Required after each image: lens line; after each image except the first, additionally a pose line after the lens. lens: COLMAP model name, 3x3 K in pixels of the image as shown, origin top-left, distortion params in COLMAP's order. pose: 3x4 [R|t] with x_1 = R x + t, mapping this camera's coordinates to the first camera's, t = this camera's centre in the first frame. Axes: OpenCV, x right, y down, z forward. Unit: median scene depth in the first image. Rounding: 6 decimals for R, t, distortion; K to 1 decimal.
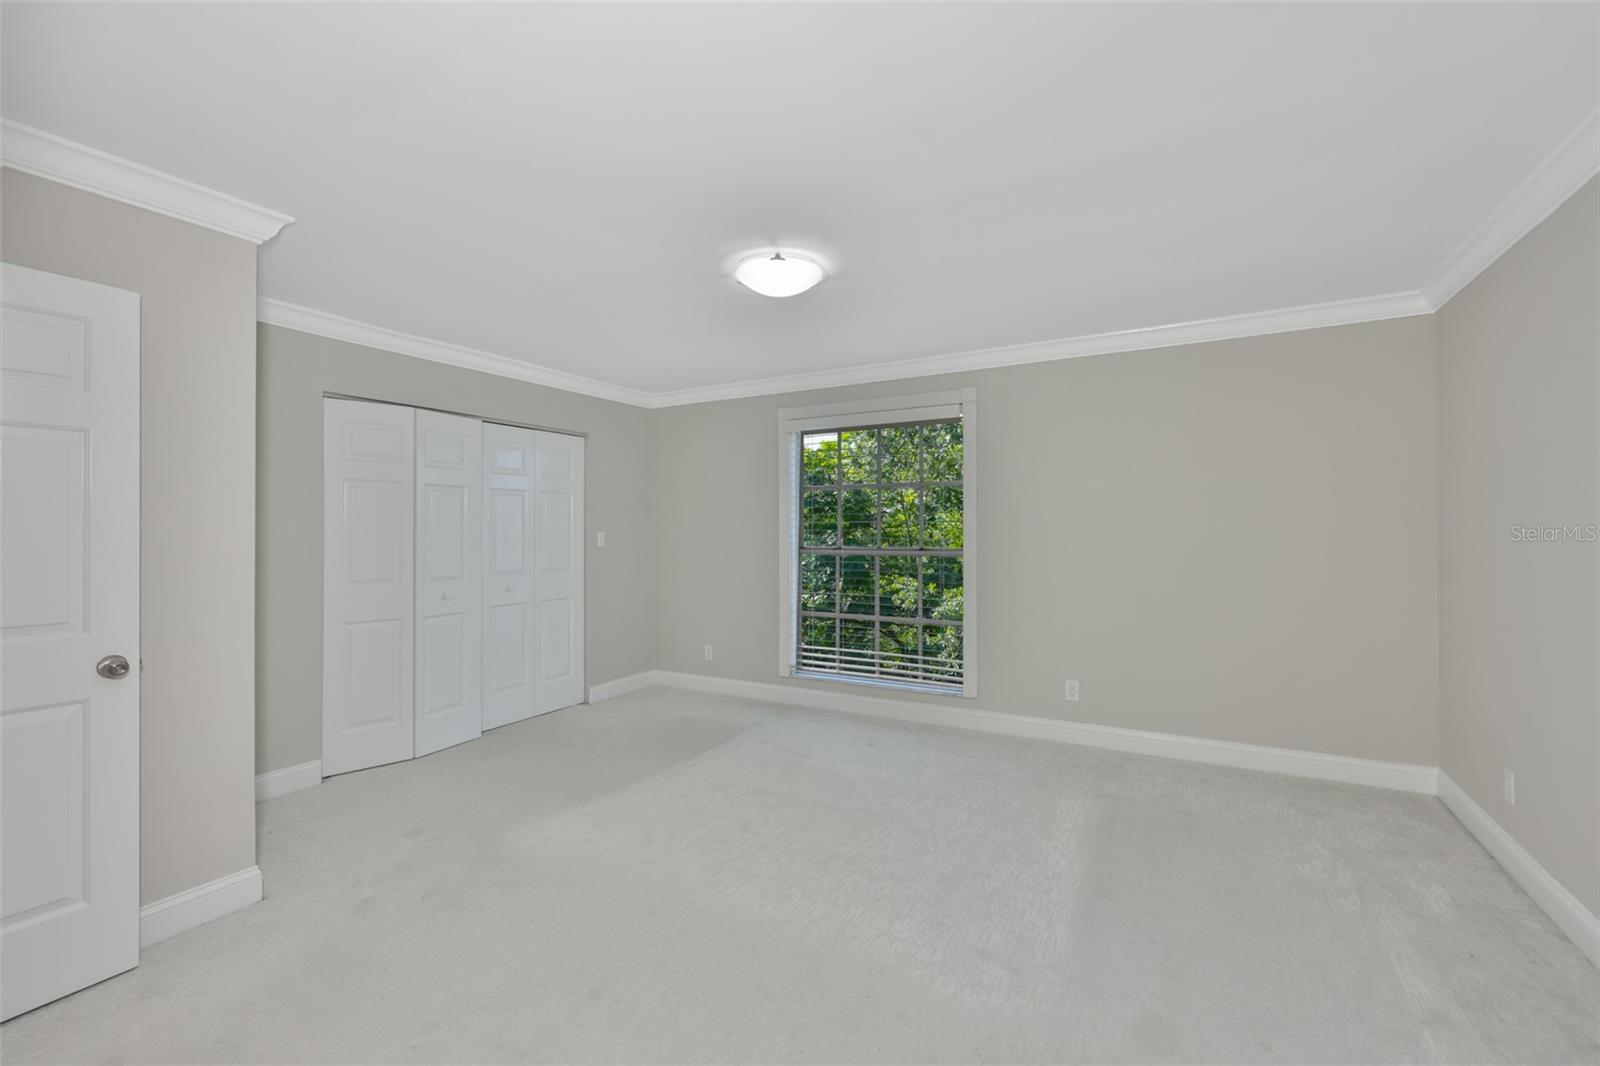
lens RADIAL K [[674.2, 0, 799.9], [0, 674.2, 542.8], [0, 0, 1]] dist [-0.002753, -0.000261]
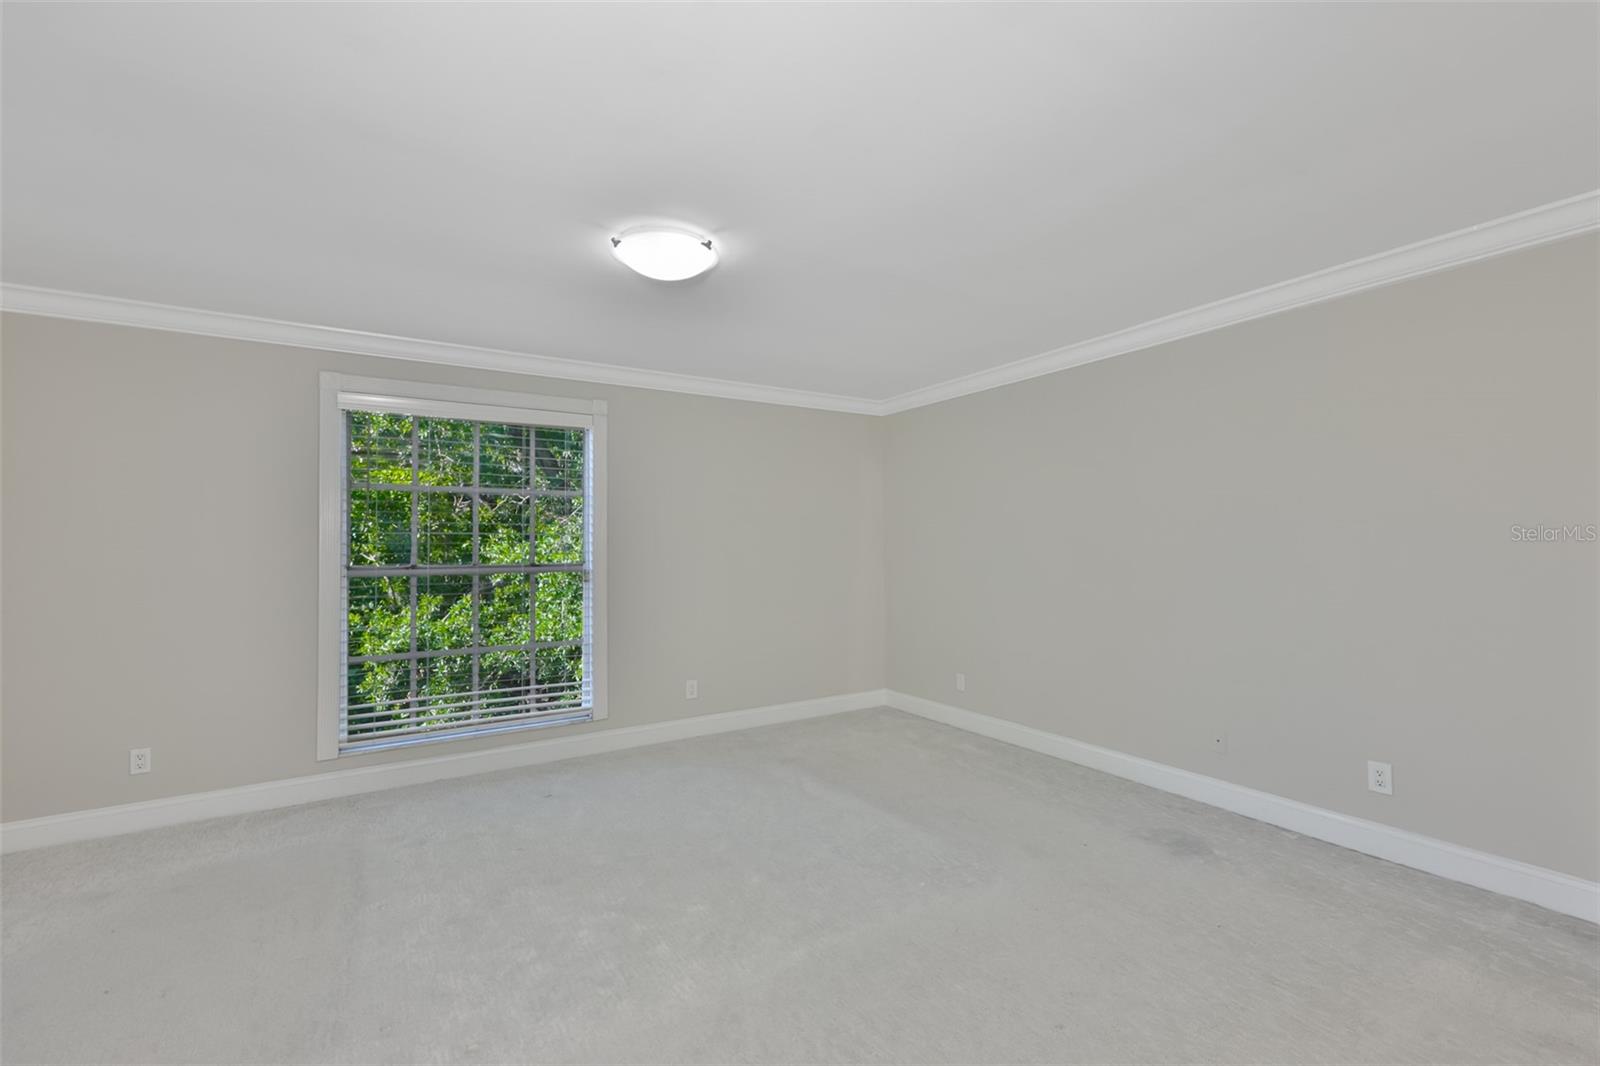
lens RADIAL K [[674.2, 0, 799.9], [0, 674.2, 542.8], [0, 0, 1]] dist [-0.002753, -0.000261]
pose [[0.468825, 0.003901, 0.883283, -0.488274], [0.016570, 0.999775, -0.013211, -0.006471], [-0.883136, 0.020830, 0.468655, 0.300195]]
